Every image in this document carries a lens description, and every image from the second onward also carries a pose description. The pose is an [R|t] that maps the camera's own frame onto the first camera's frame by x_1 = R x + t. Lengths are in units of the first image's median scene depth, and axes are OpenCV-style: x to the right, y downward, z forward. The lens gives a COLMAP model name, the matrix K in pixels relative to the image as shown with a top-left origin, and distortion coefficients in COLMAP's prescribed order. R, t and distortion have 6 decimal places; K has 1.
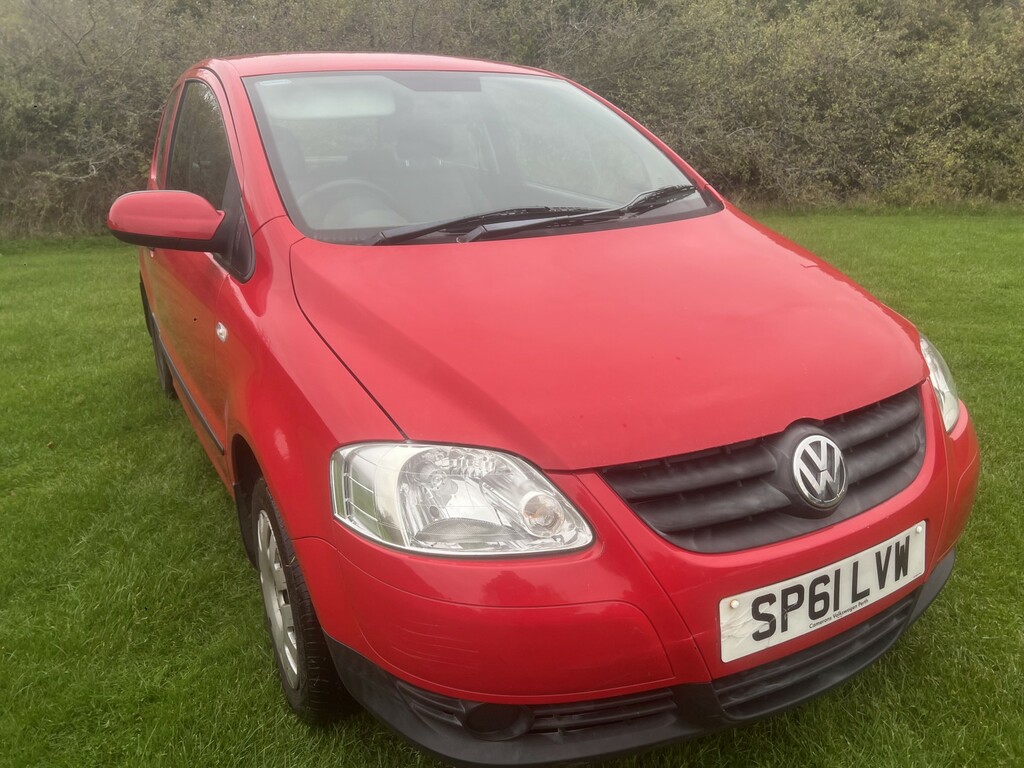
lens RADIAL K [[762.9, 0, 512.0], [0, 762.9, 384.0], [0, 0, 1]] dist [0.069752, -0.085592]
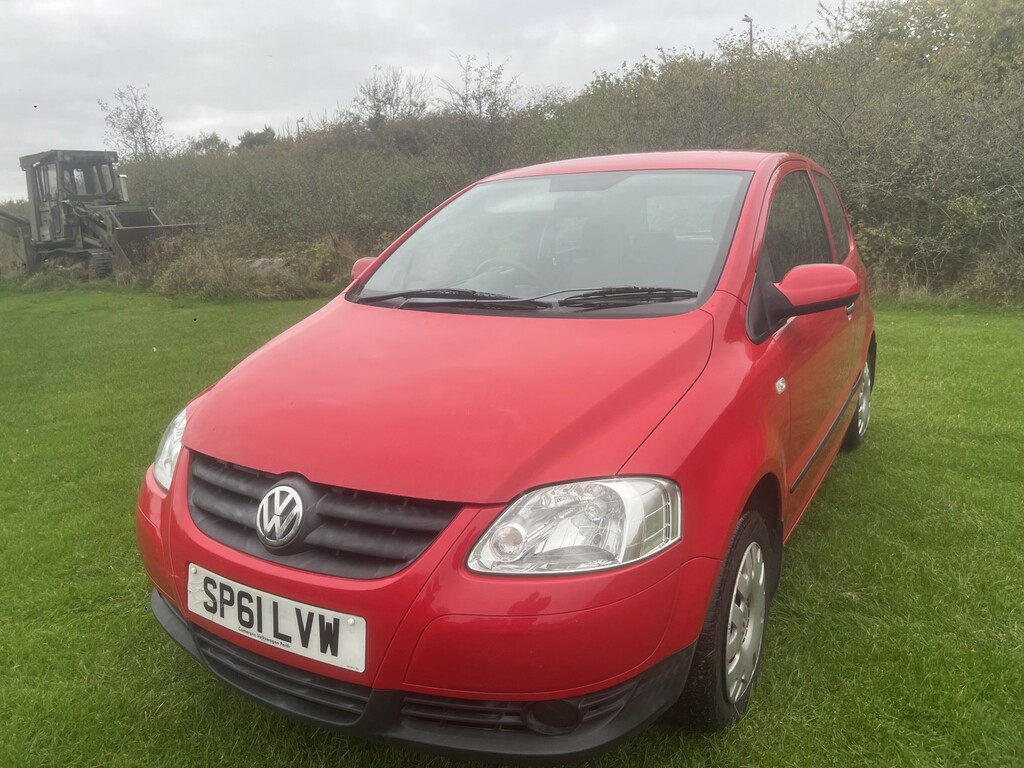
lens RADIAL K [[762.9, 0, 512.0], [0, 762.9, 384.0], [0, 0, 1]] dist [0.069752, -0.085592]
pose [[0.508194, 0.204013, -0.836730, 1.569957], [-0.267830, 0.960802, 0.071596, -0.273914], [0.818539, 0.187717, 0.542915, 0.605714]]
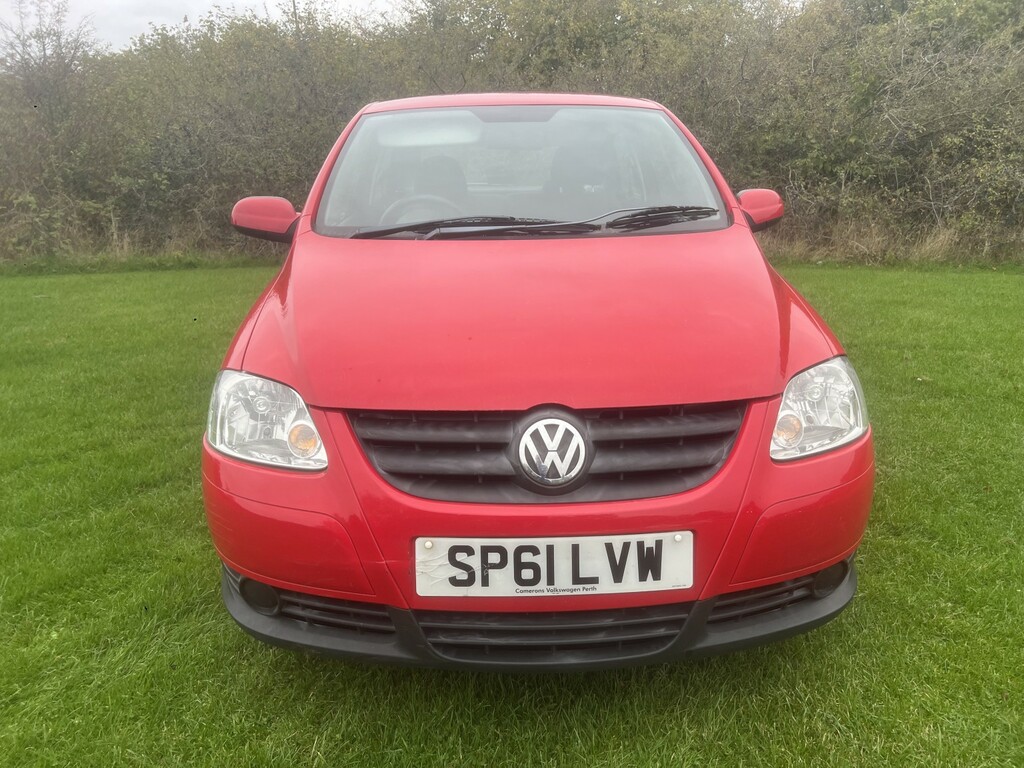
lens RADIAL K [[762.9, 0, 512.0], [0, 762.9, 384.0], [0, 0, 1]] dist [0.069752, -0.085592]
pose [[0.890528, 0.128764, -0.436325, 0.809016], [-0.152482, 0.988112, -0.019609, 0.049049], [0.428613, 0.083994, 0.899576, 0.005674]]
